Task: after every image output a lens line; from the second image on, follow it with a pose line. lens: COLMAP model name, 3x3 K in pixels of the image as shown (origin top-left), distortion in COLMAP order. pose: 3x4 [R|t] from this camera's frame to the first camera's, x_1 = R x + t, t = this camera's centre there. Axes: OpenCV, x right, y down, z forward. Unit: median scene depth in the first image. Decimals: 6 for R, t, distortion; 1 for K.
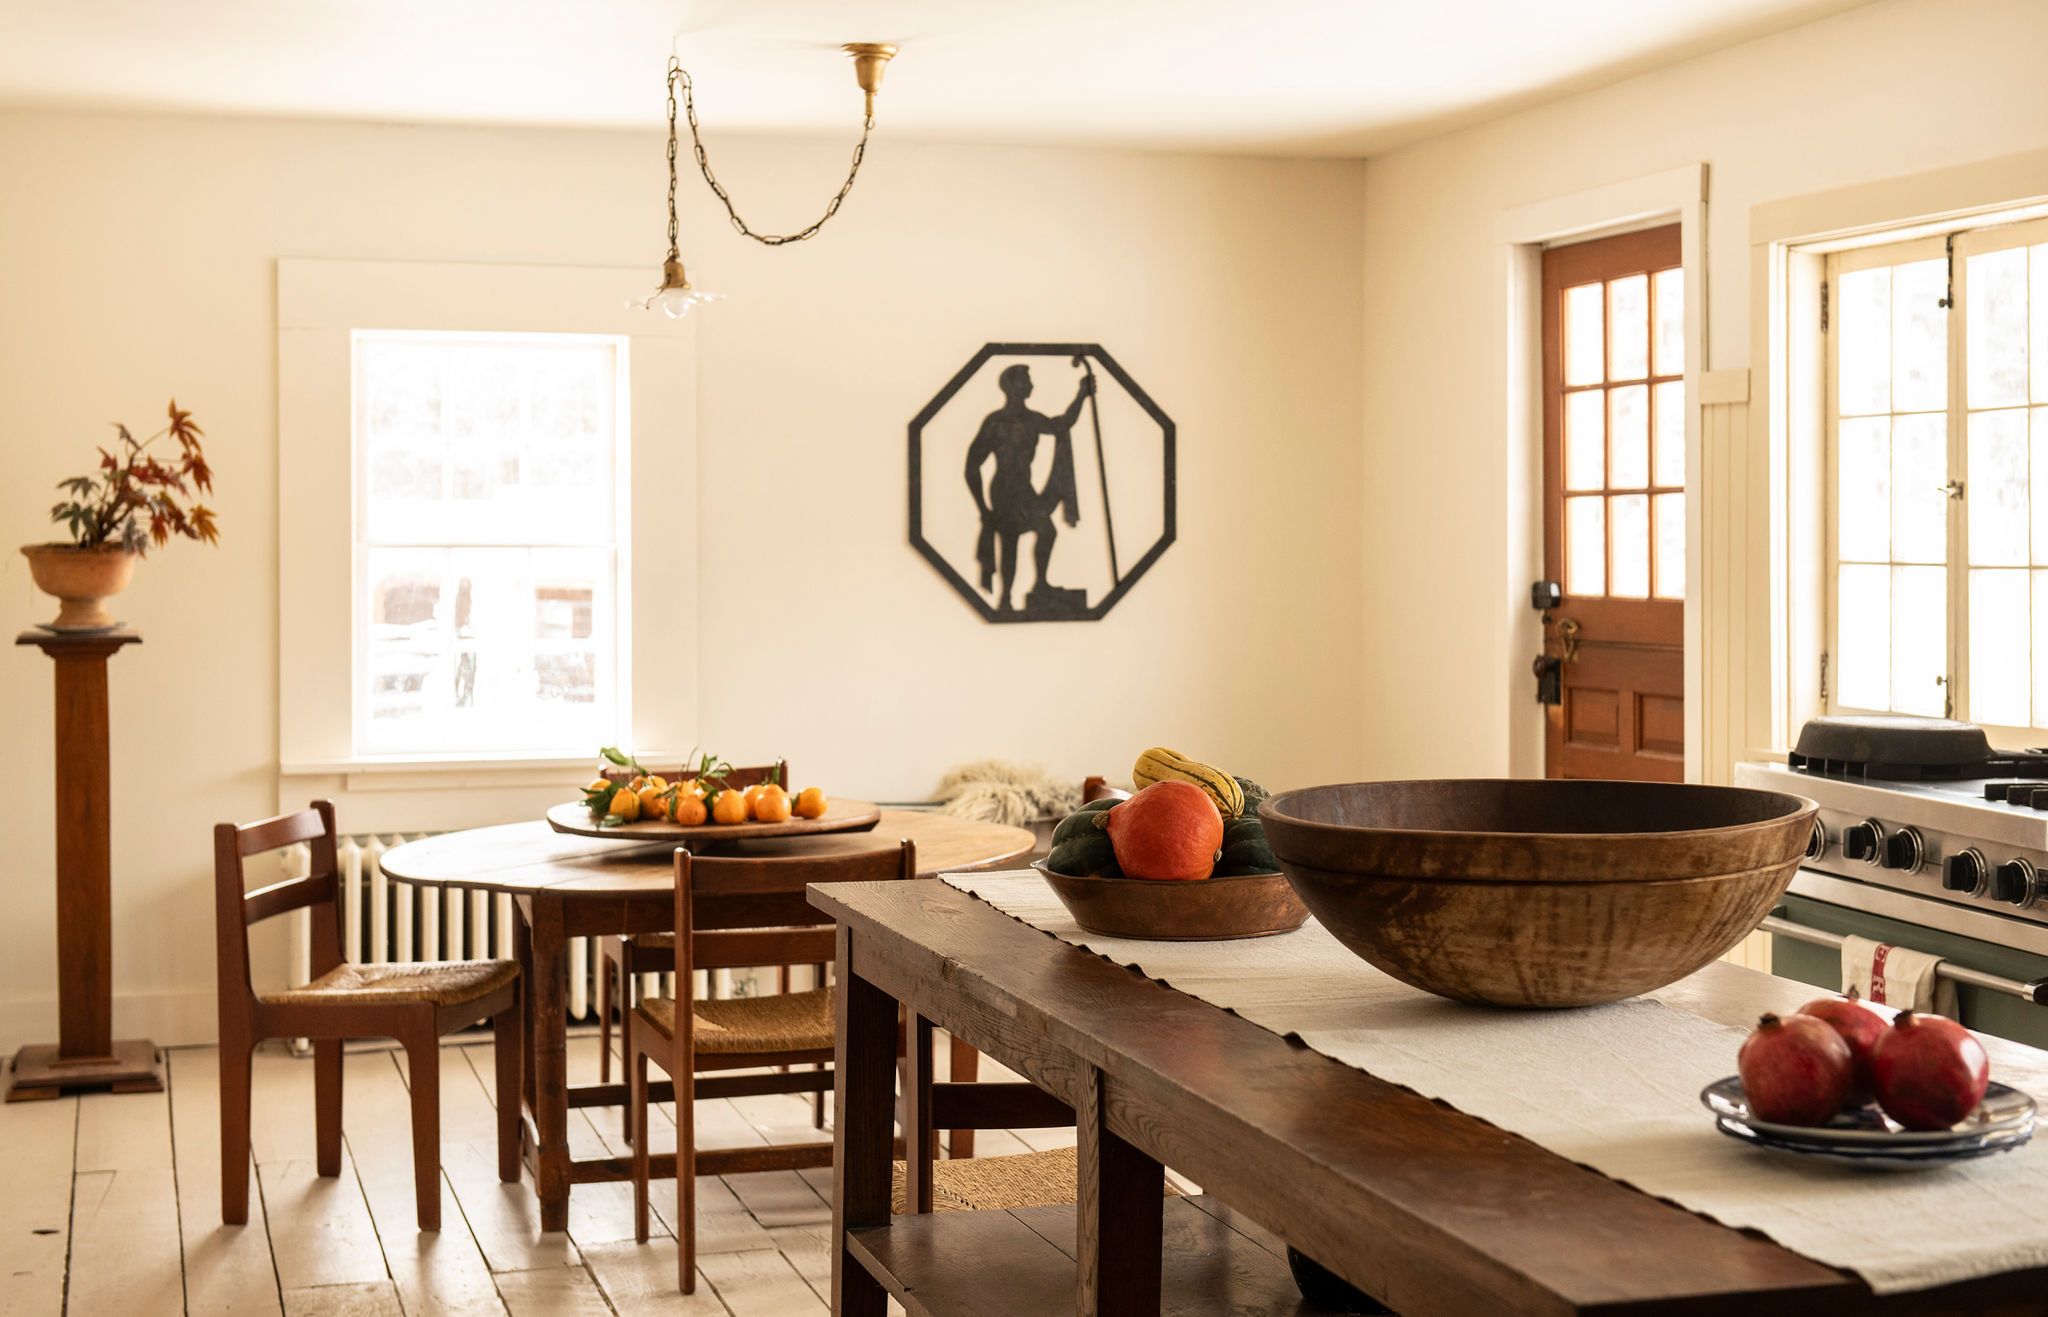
lens RADIAL K [[3269.0, 0, 1026.5], [0, 3269.0, 660.0], [0, 0, 1]] dist [0.160009, 0.000000]
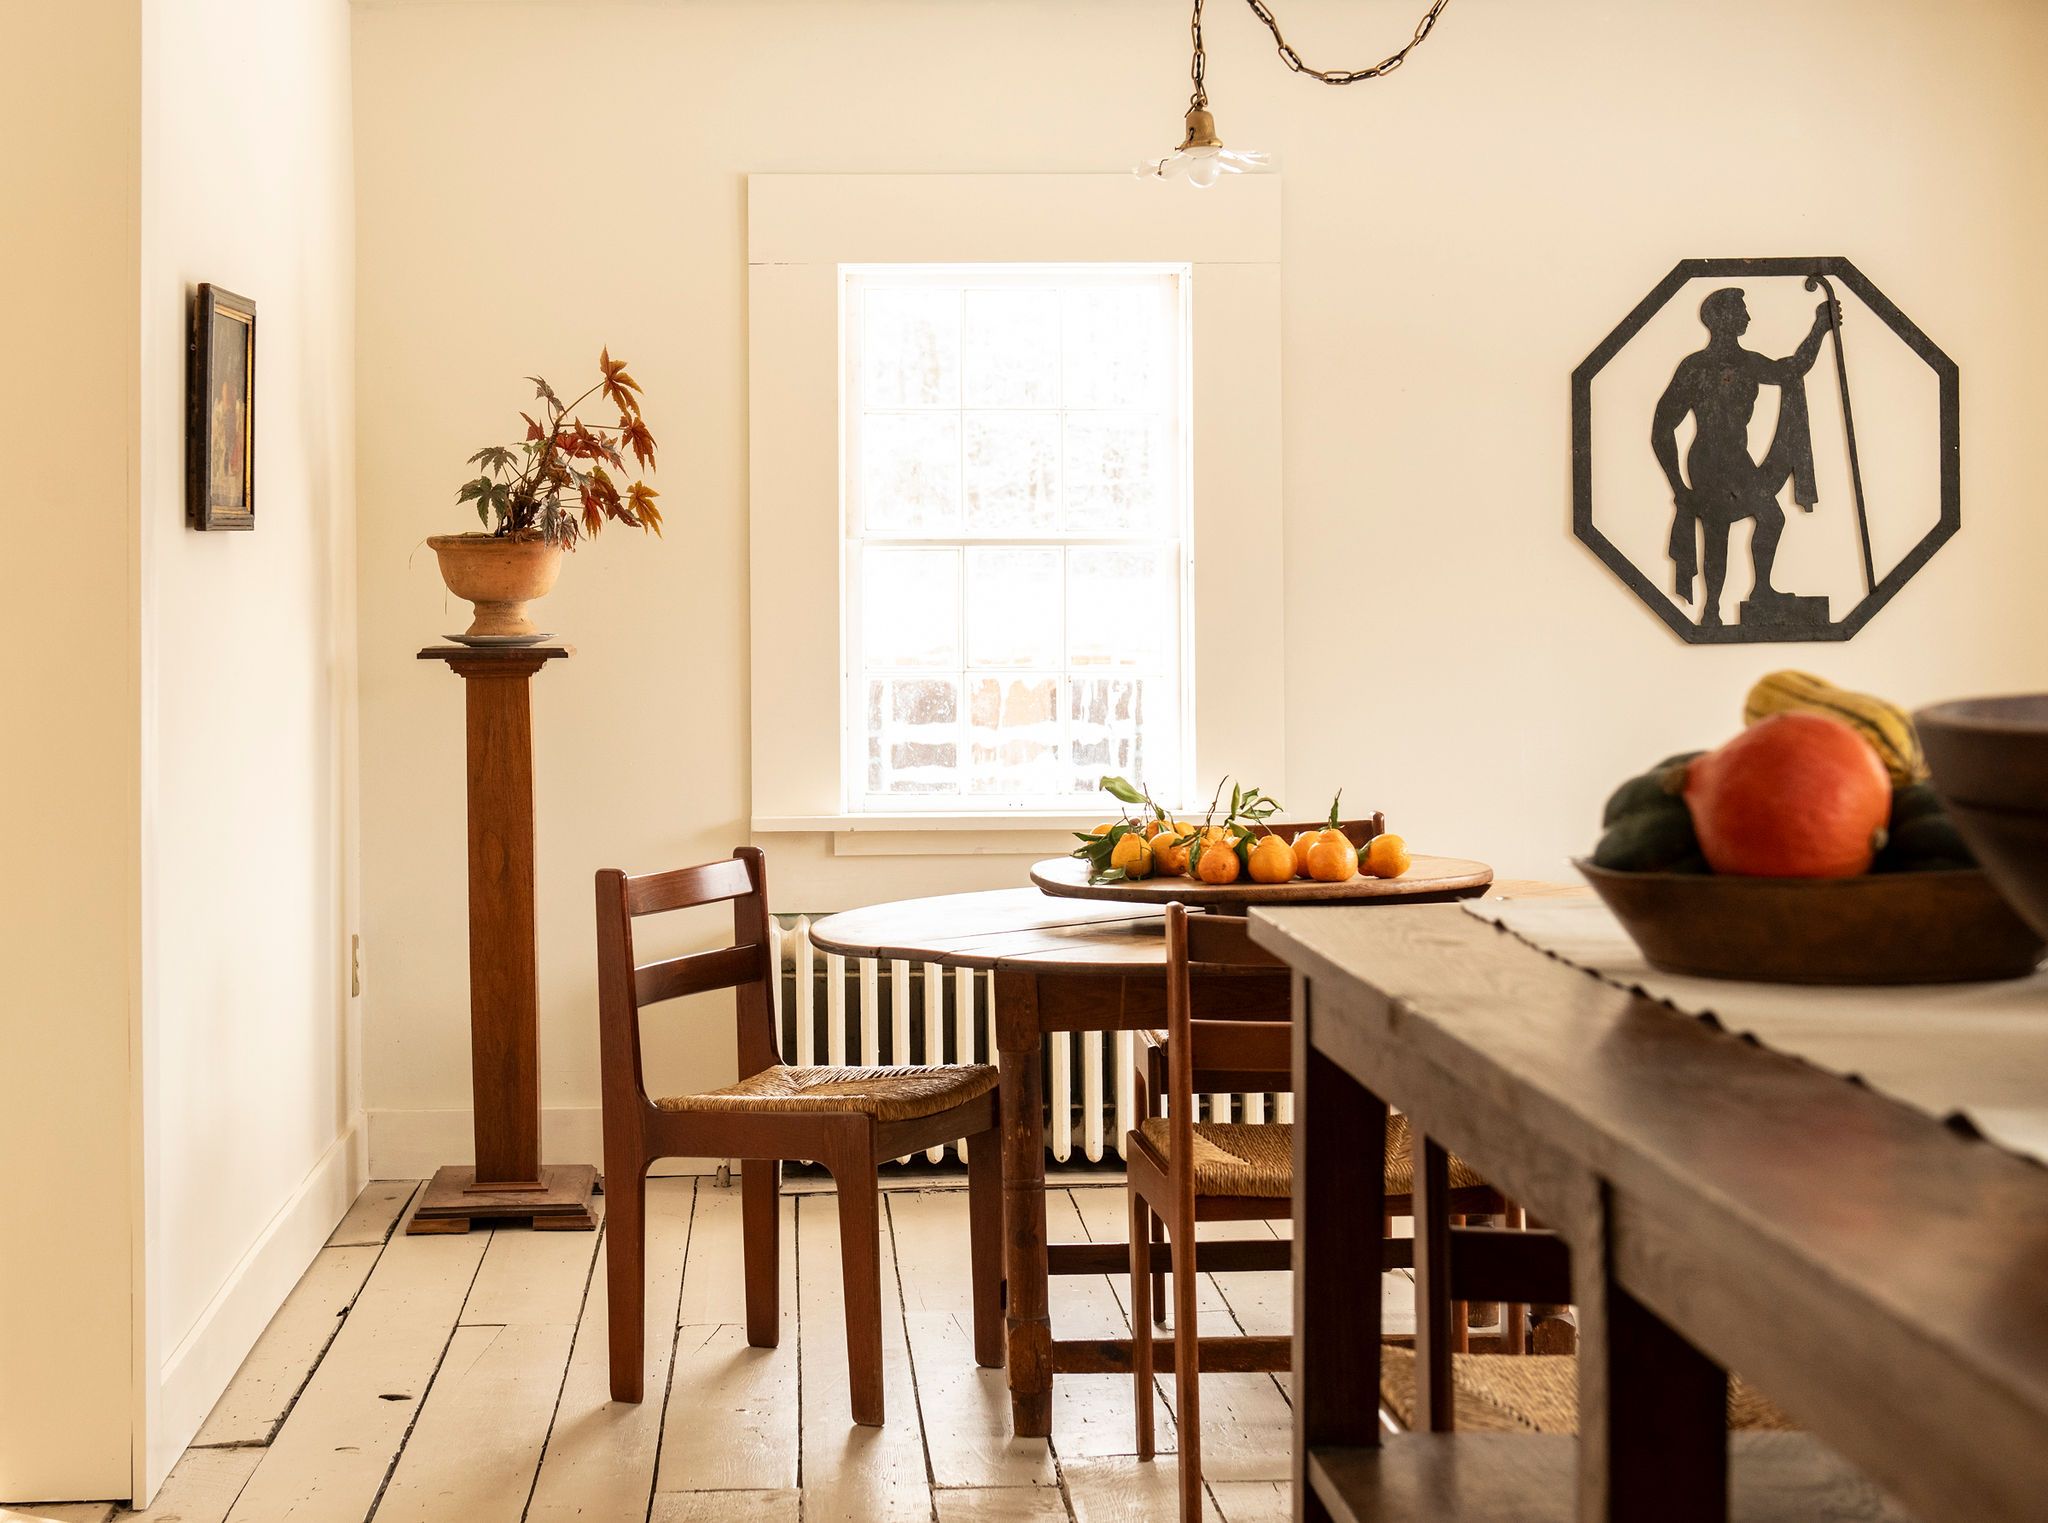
lens RADIAL K [[3254.3, 0, 1029.0], [0, 3254.3, 753.0], [0, 0, 1]] dist [0.096346, 0.000000]
pose [[0.961657, -0.005133, -0.274209, 0.054371], [-0.006739, 0.999081, -0.042336, 0.052143], [0.274174, 0.042560, 0.960738, 0.294890]]
